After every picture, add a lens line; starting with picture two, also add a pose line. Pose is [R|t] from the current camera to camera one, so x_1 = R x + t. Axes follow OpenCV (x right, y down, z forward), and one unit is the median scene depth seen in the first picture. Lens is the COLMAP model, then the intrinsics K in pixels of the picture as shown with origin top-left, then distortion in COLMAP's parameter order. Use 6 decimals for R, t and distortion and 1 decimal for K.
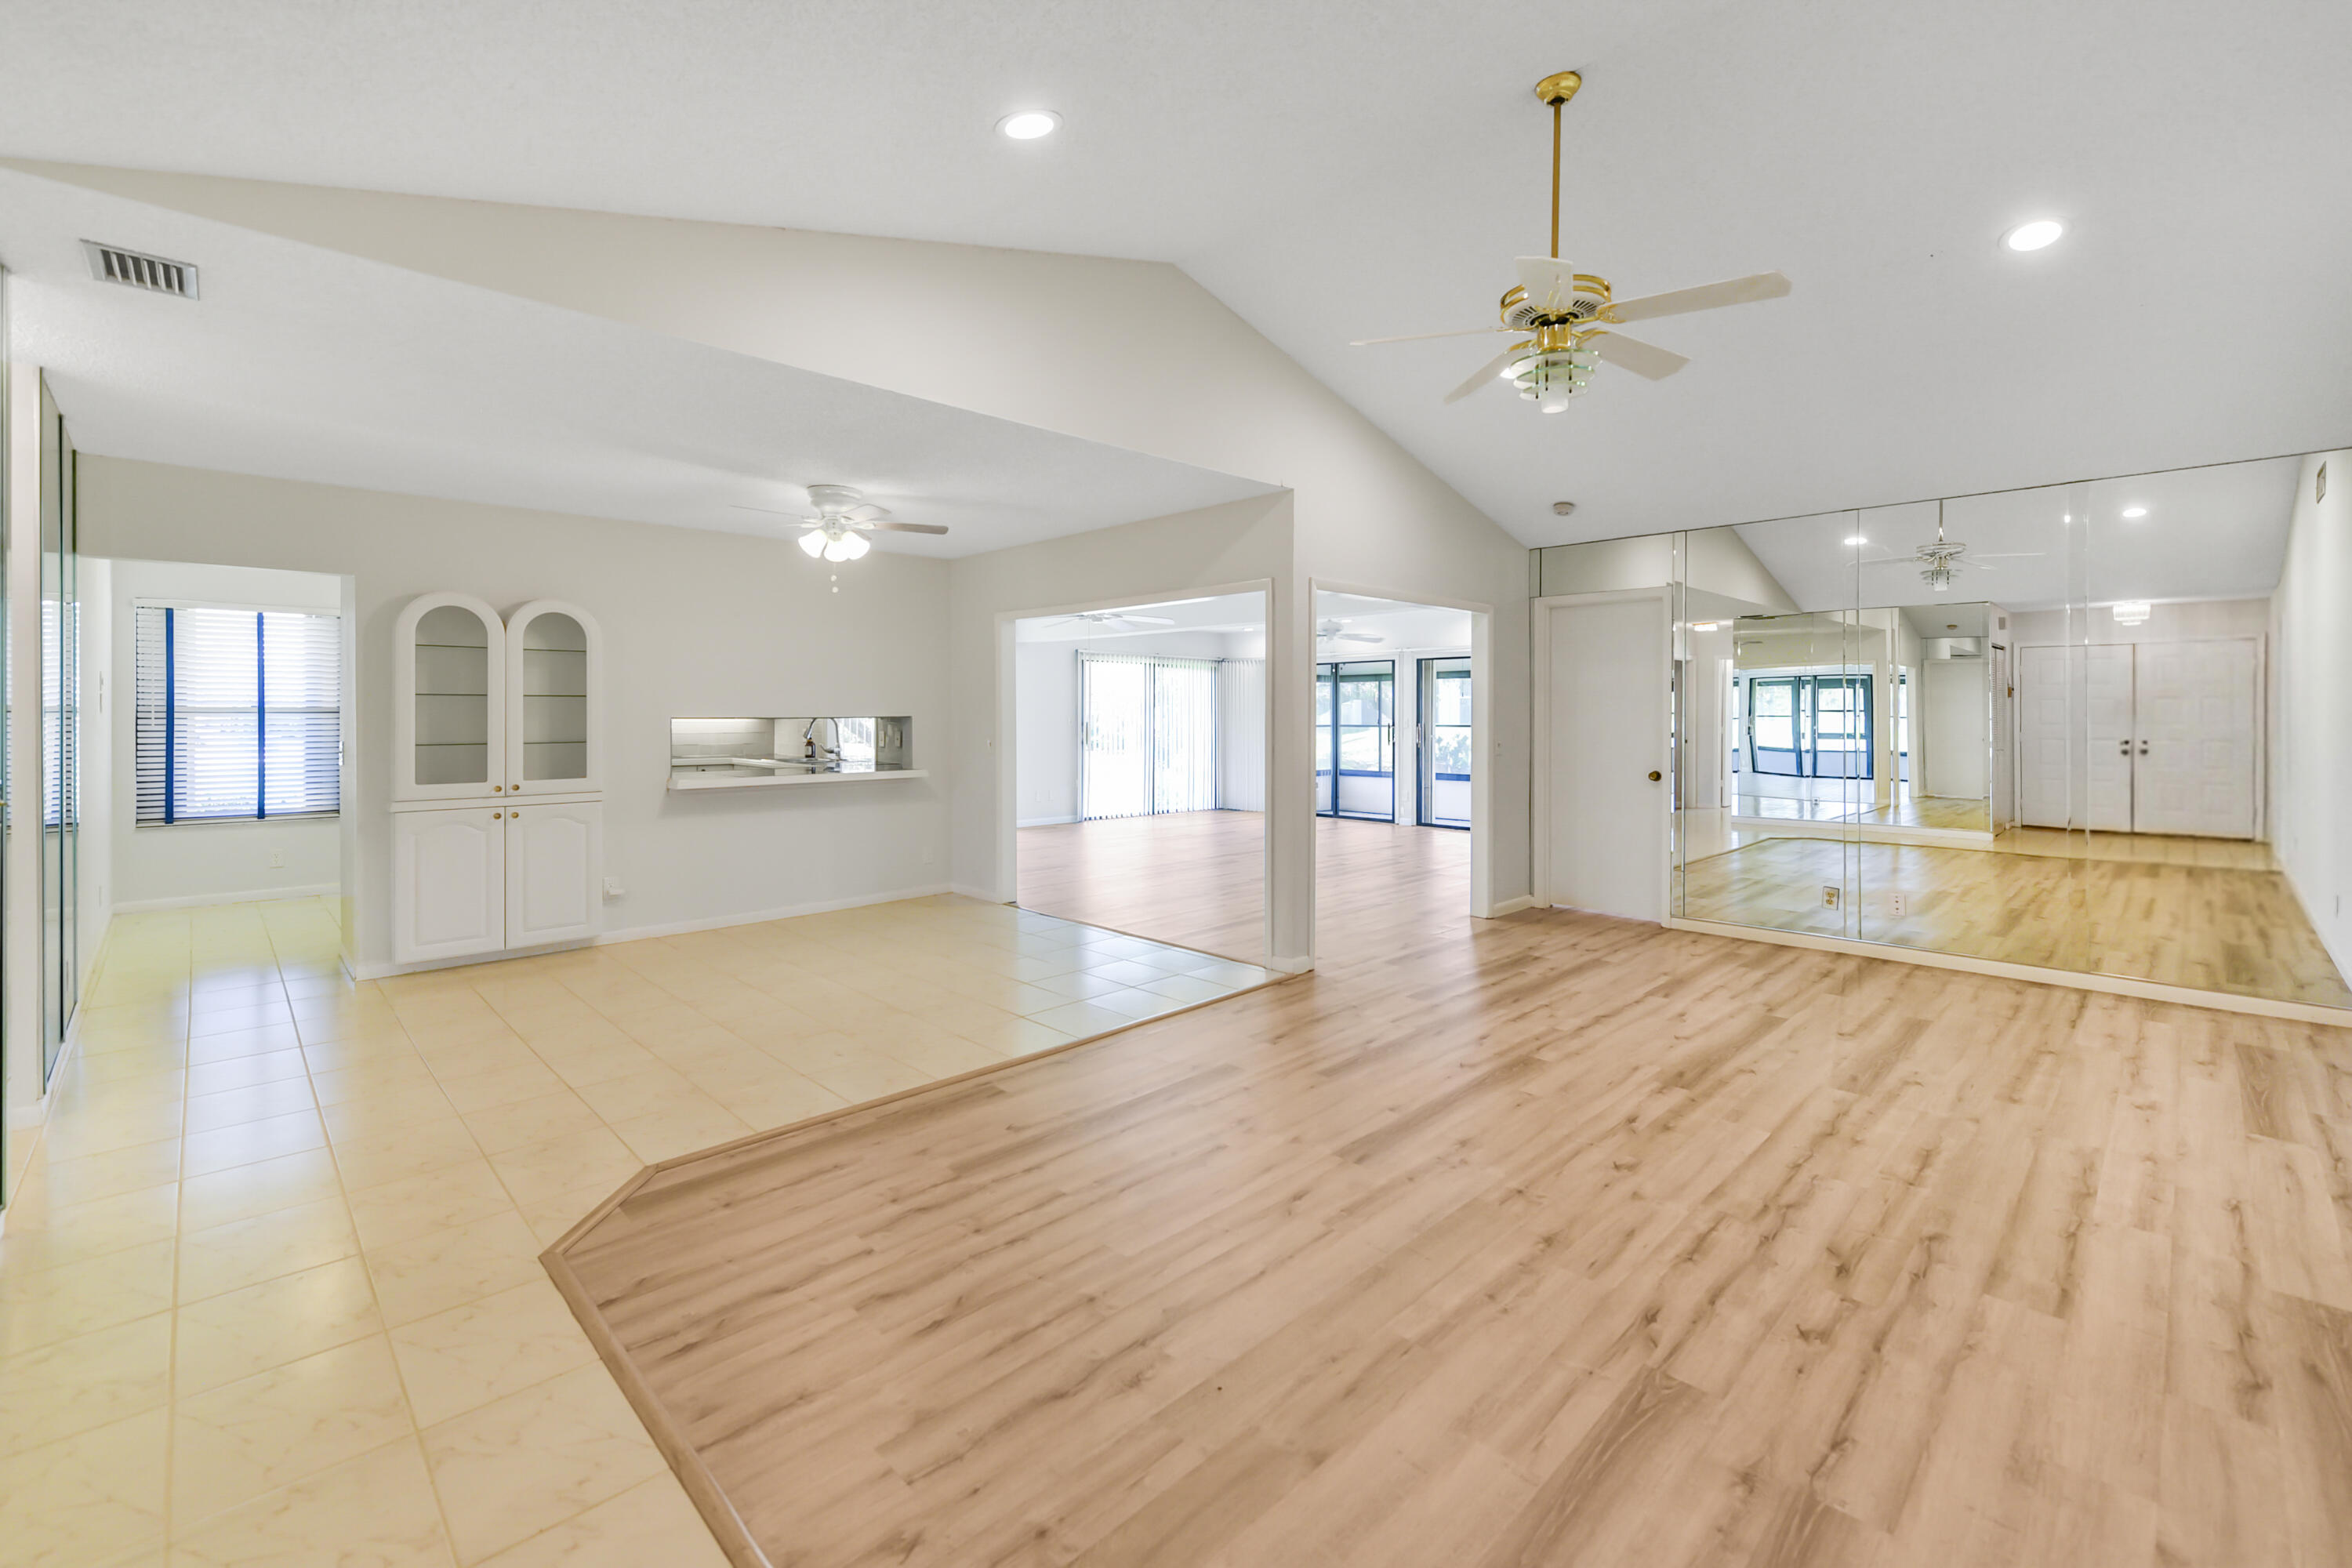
lens RADIAL K [[984.5, 0, 1176.3], [0, 984.5, 719.1], [0, 0, 1]] dist [0.005790, -0.000196]
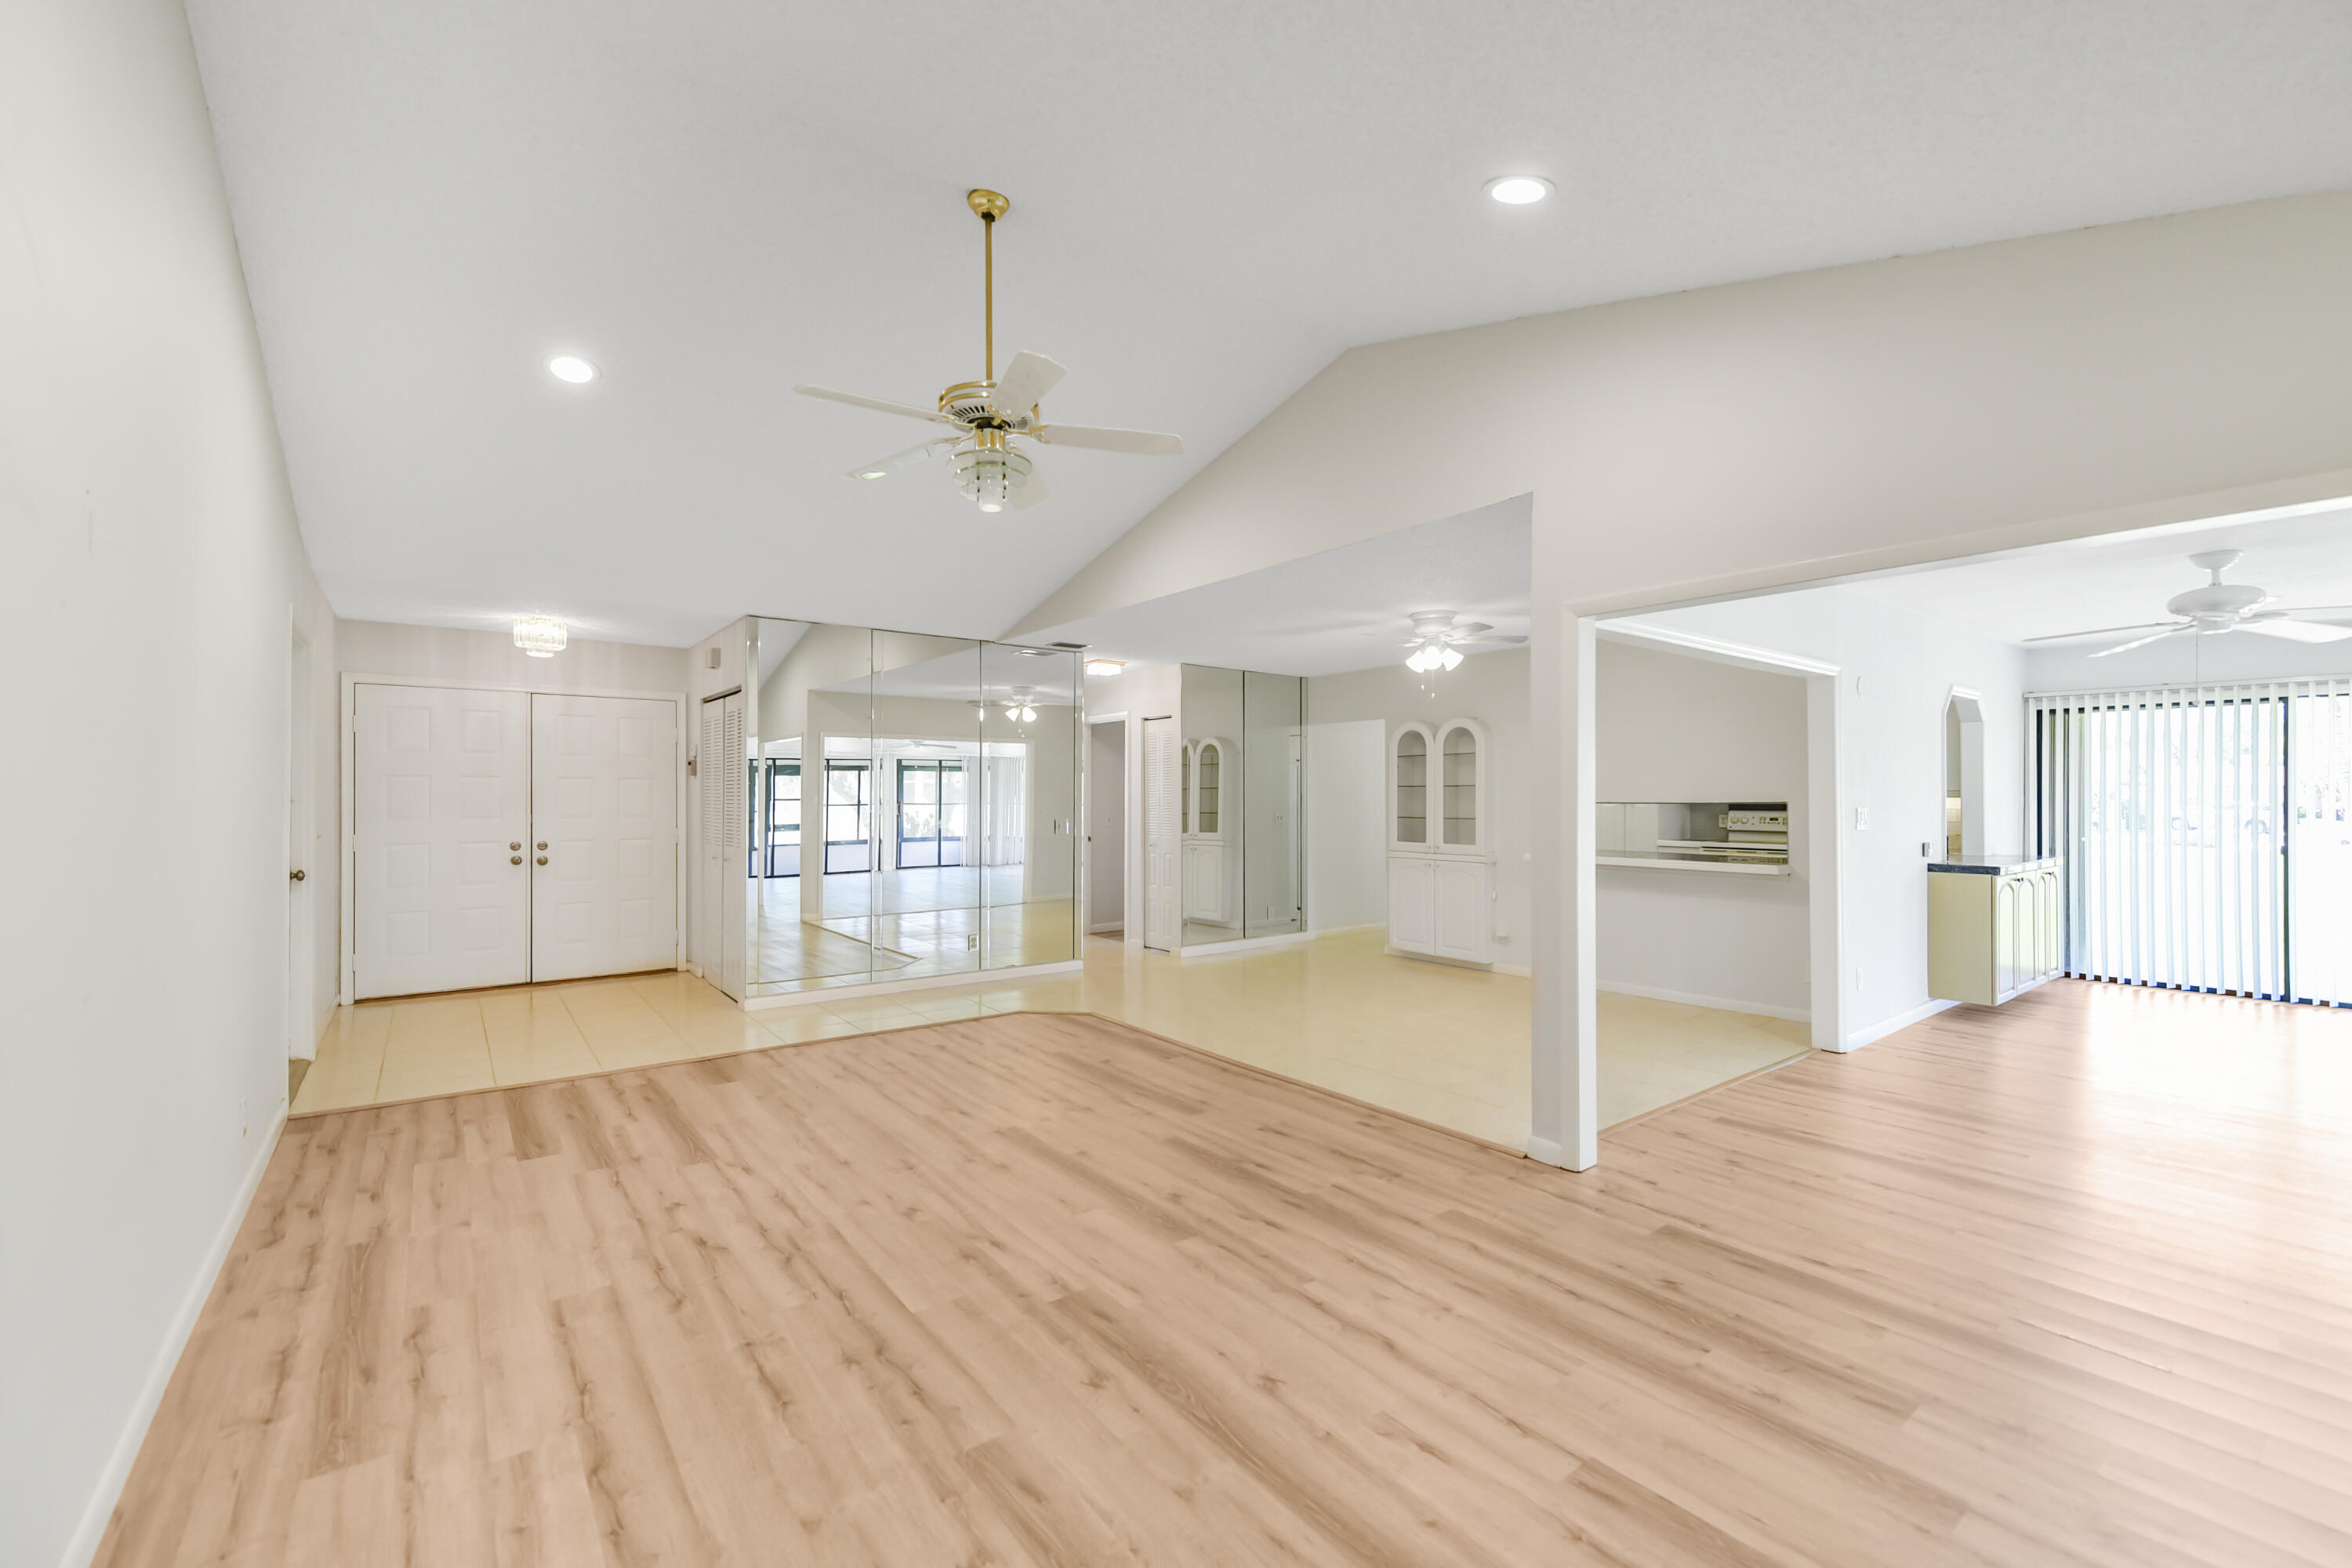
lens RADIAL K [[957.2, 0, 1170.1], [0, 957.2, 794.4], [0, 0, 1]] dist [0.007444, -0.000777]
pose [[-0.116509, -0.002257, -0.993187, 1.499187], [-0.009165, 0.999957, -0.001197, -0.009051], [0.993147, 0.008963, -0.116525, 1.428128]]
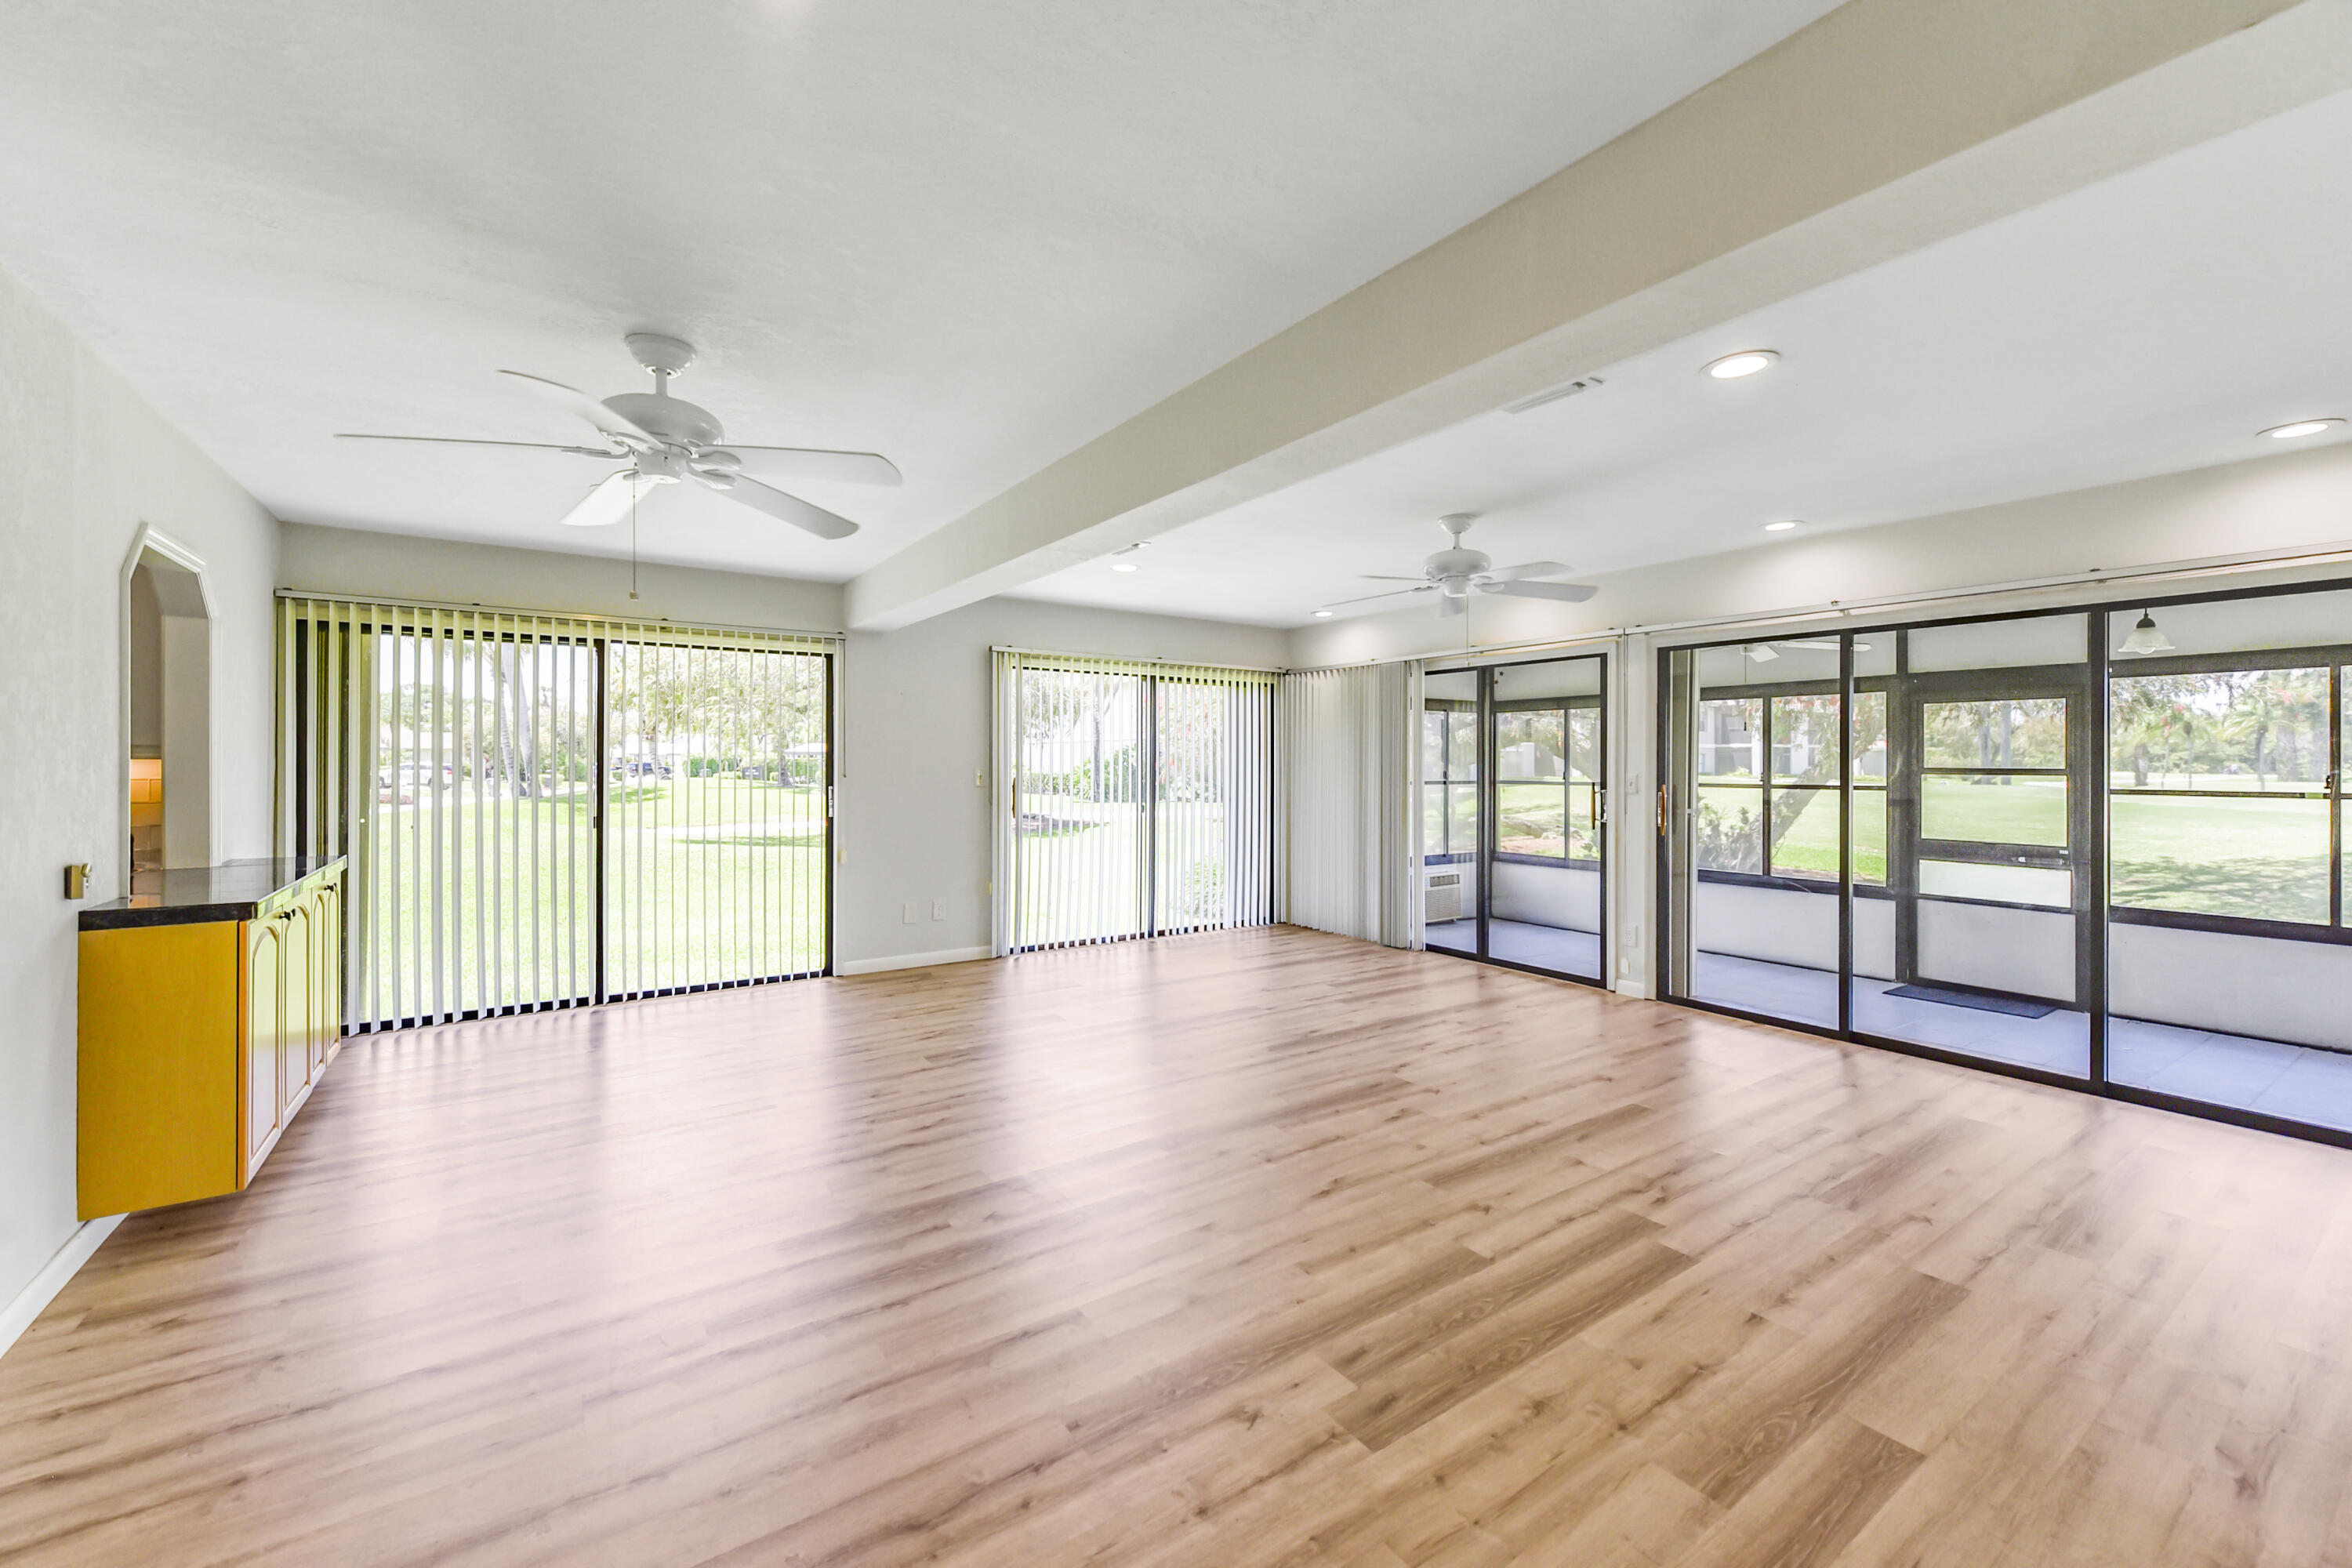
lens RADIAL K [[945.4, 0, 1168.1], [0, 945.4, 757.8], [0, 0, 1]] dist [0.015930, -0.000444]
pose [[0.983036, 0.001543, -0.183404, 0.401645], [-0.003529, 0.999939, -0.010498, -0.015614], [0.183376, 0.010967, 0.982982, 2.119105]]
